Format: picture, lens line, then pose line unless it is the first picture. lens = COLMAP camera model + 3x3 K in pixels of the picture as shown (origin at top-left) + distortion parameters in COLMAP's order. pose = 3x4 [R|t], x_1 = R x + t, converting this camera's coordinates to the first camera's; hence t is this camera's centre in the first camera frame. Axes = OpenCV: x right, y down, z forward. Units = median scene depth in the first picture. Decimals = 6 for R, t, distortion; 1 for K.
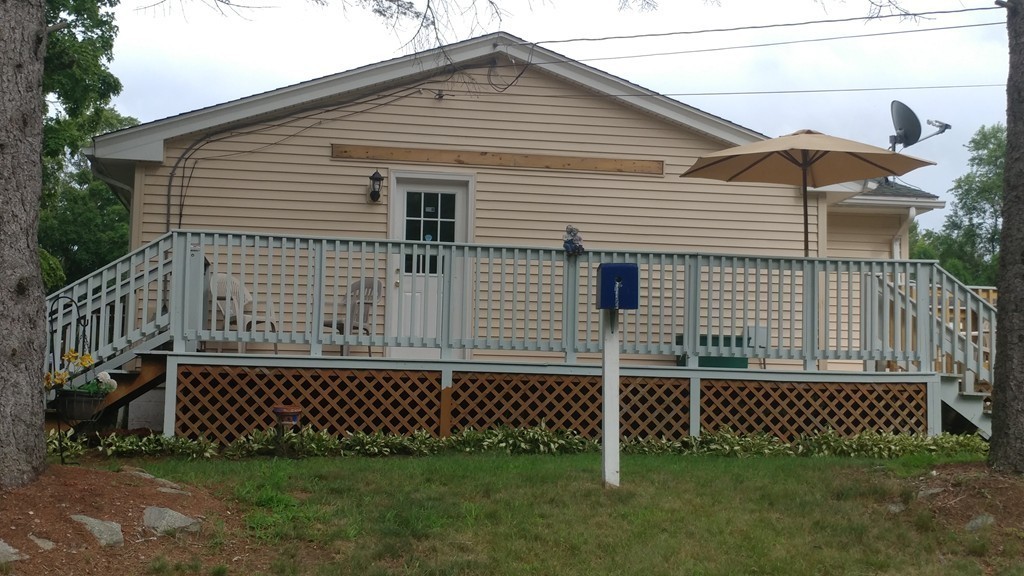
lens RADIAL K [[1279.2, 0, 511.5], [0, 1279.2, 288.9], [0, 0, 1]] dist [0.204191, 0.000000]
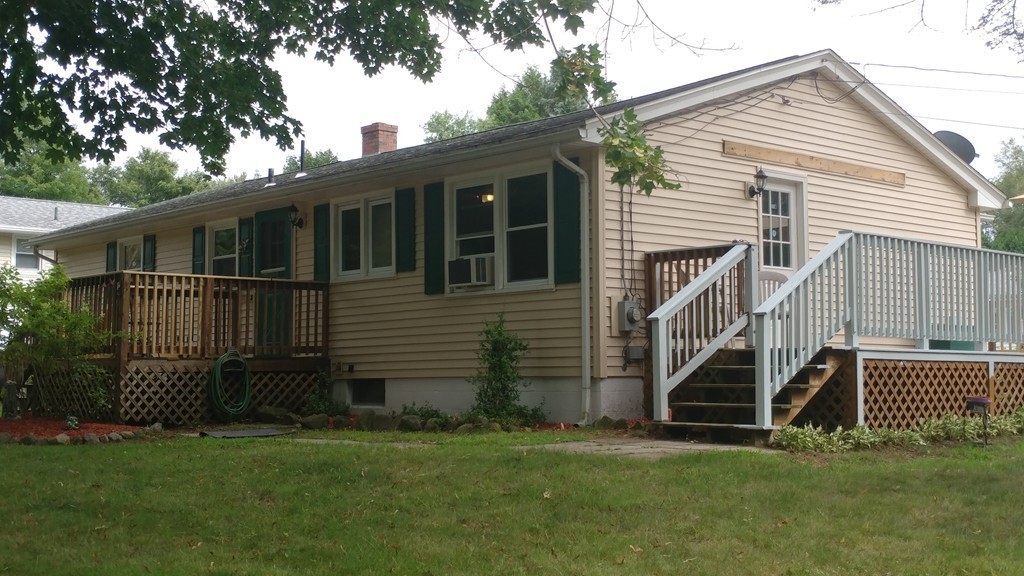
lens RADIAL K [[1279.2, 0, 512.0], [0, 1279.2, 287.7], [0, 0, 1]] dist [0.204191, 0.000000]
pose [[0.809664, 0.014249, 0.586720, -0.885950], [-0.036543, 0.998989, 0.026168, -0.013930], [-0.585755, -0.042627, 0.809367, 0.245124]]
